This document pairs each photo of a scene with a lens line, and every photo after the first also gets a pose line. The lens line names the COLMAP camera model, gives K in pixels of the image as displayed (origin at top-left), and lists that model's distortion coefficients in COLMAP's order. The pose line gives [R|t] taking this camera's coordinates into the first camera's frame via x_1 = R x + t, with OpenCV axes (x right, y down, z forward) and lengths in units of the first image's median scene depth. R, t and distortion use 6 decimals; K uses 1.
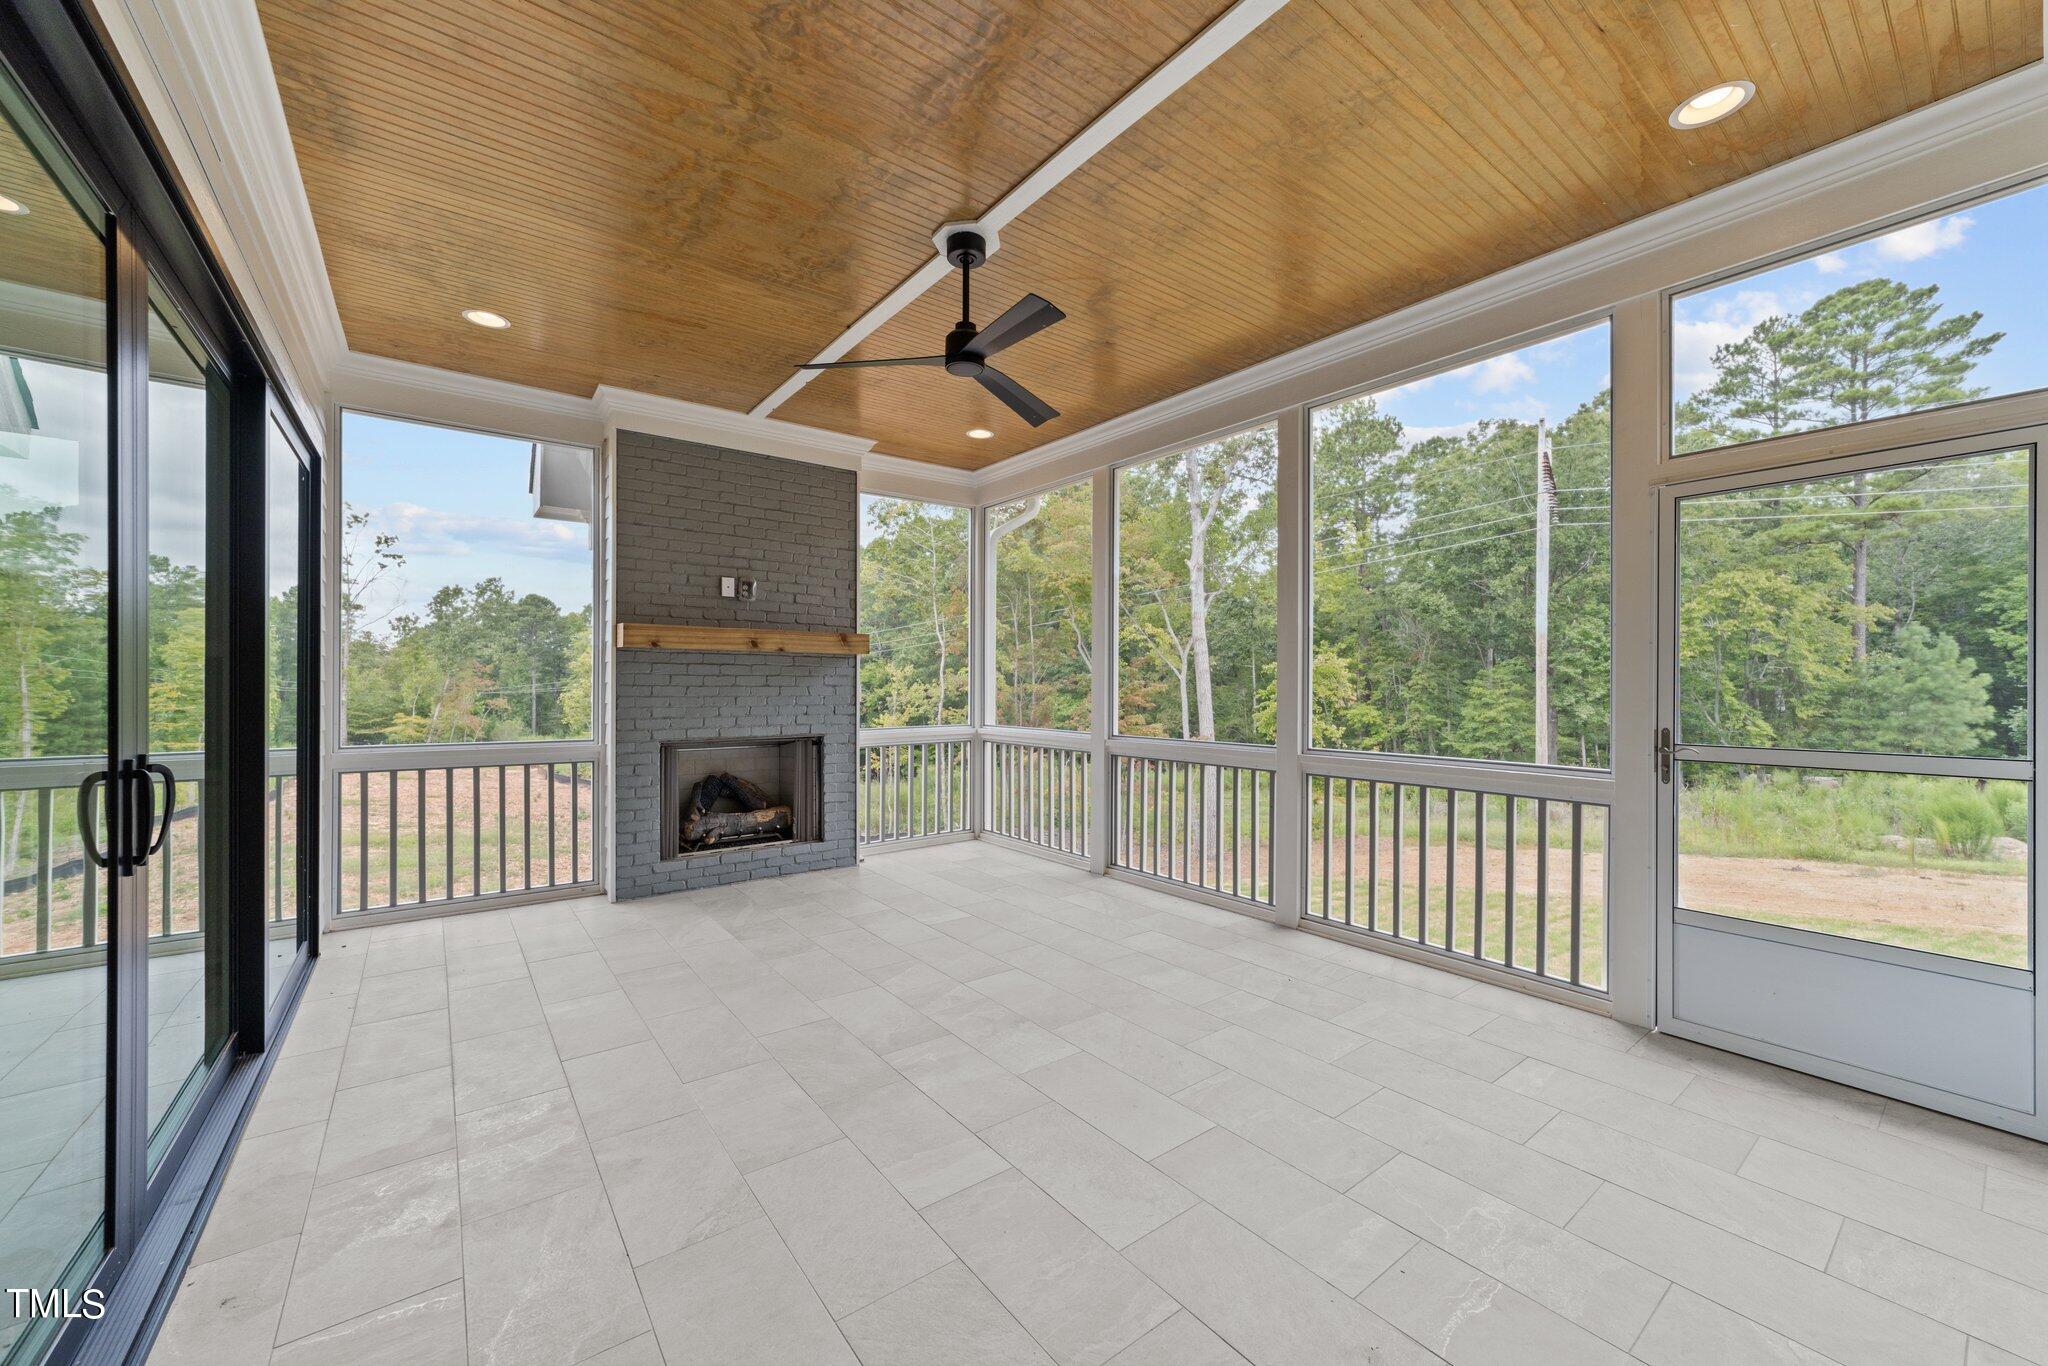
lens RADIAL K [[780.6, 0, 1024.0], [0, 780.6, 683.0], [0, 0, 1]] dist [-0.002660, 0.000129]
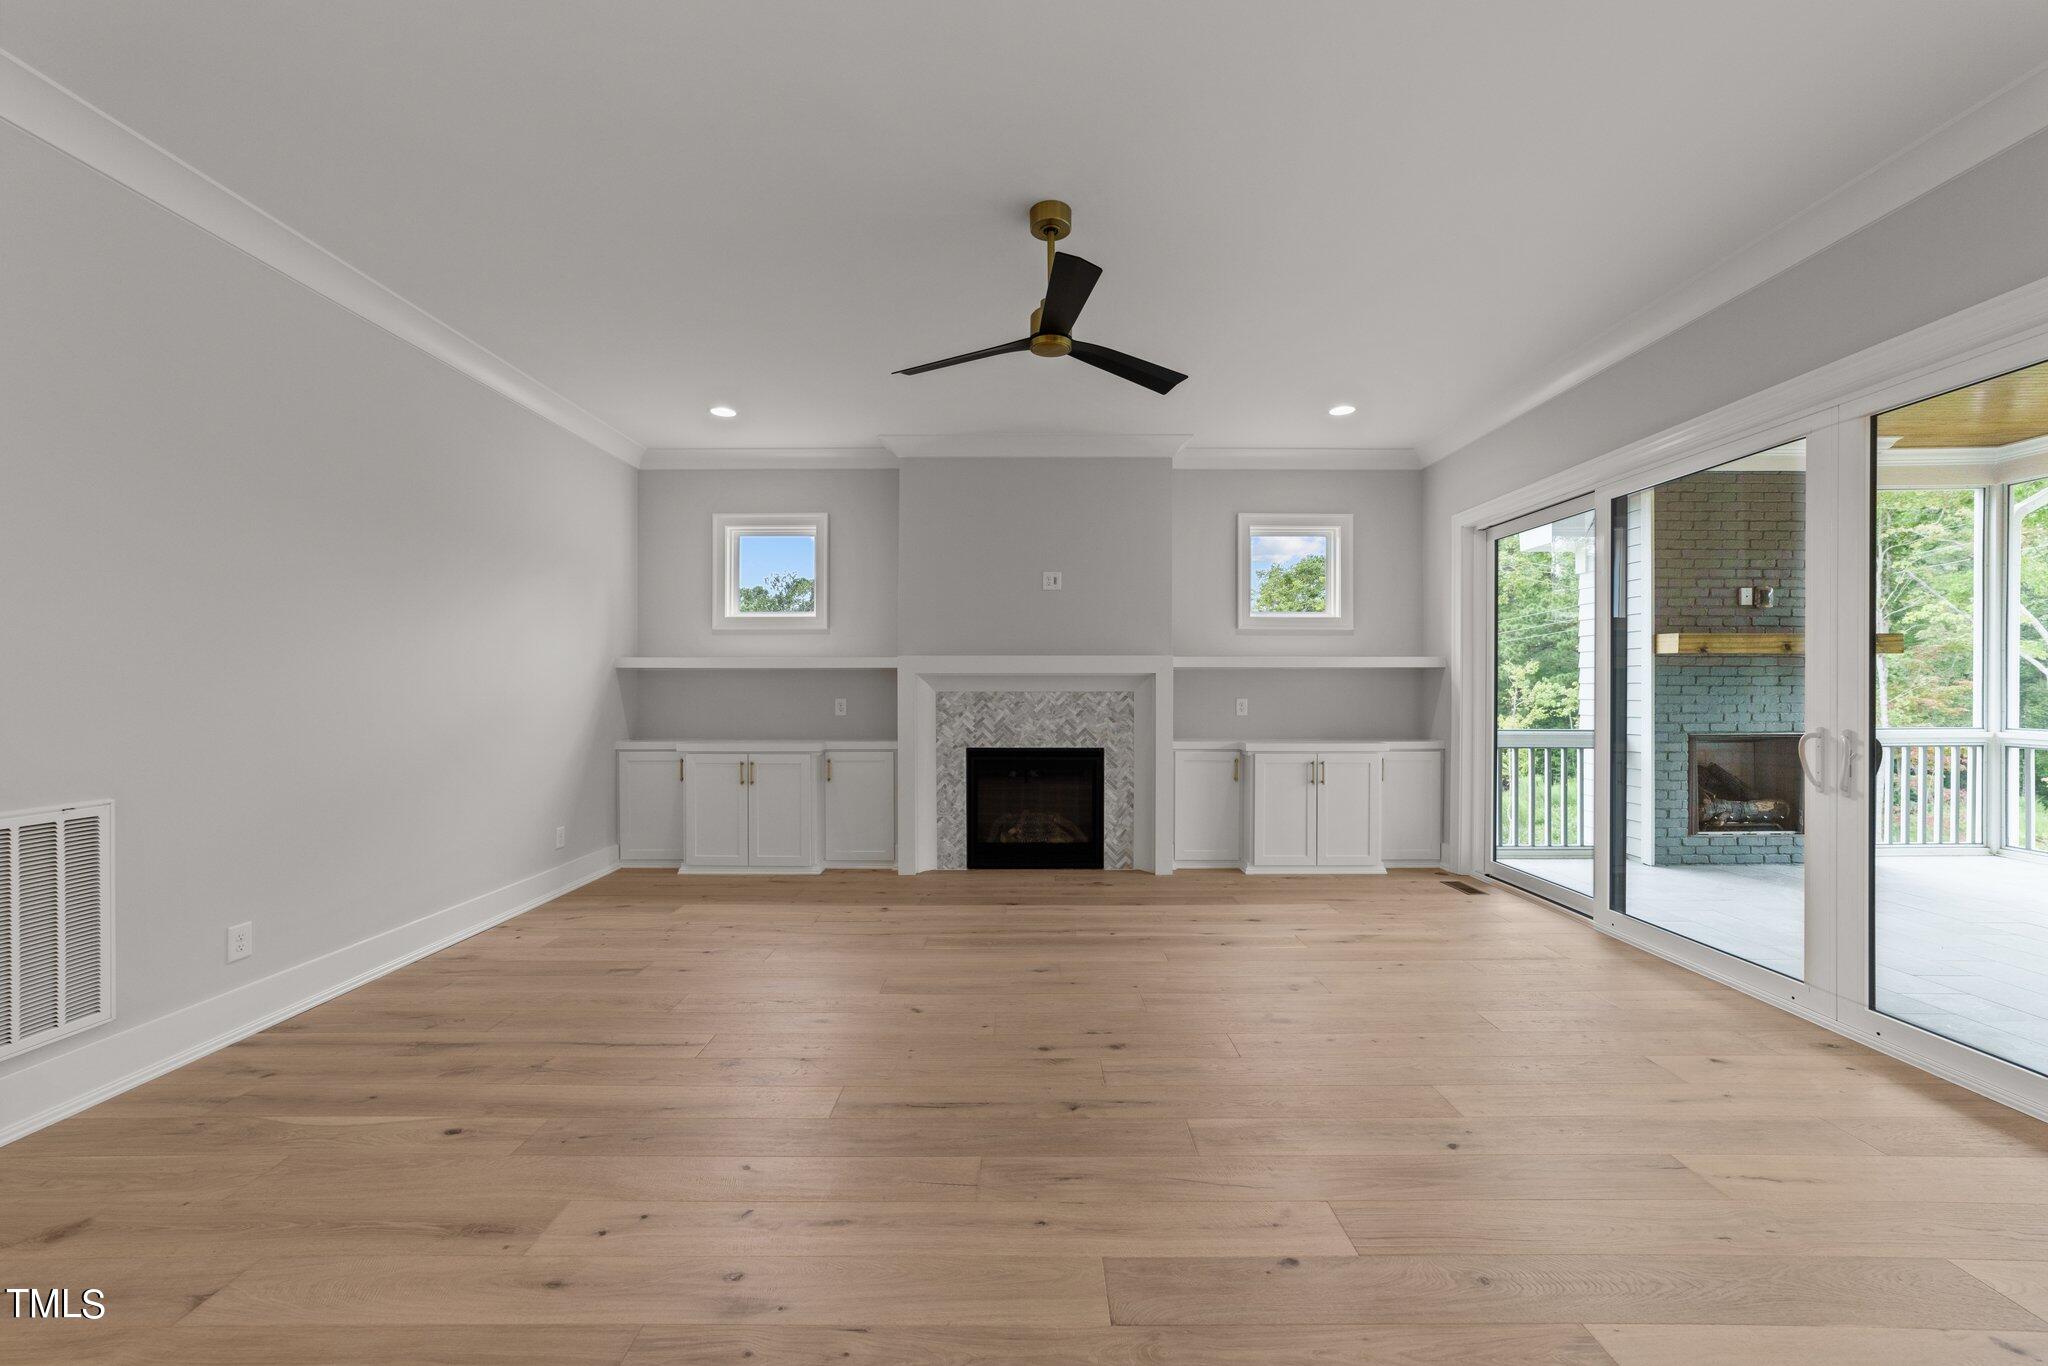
lens RADIAL K [[780.6, 0, 1024.0], [0, 780.6, 683.0], [0, 0, 1]] dist [-0.002660, 0.000129]
pose [[0.793983, -0.003185, -0.607931, -0.520590], [0.004049, 0.999992, 0.000050, -0.003979], [0.607926, -0.002501, 0.793990, -0.503092]]
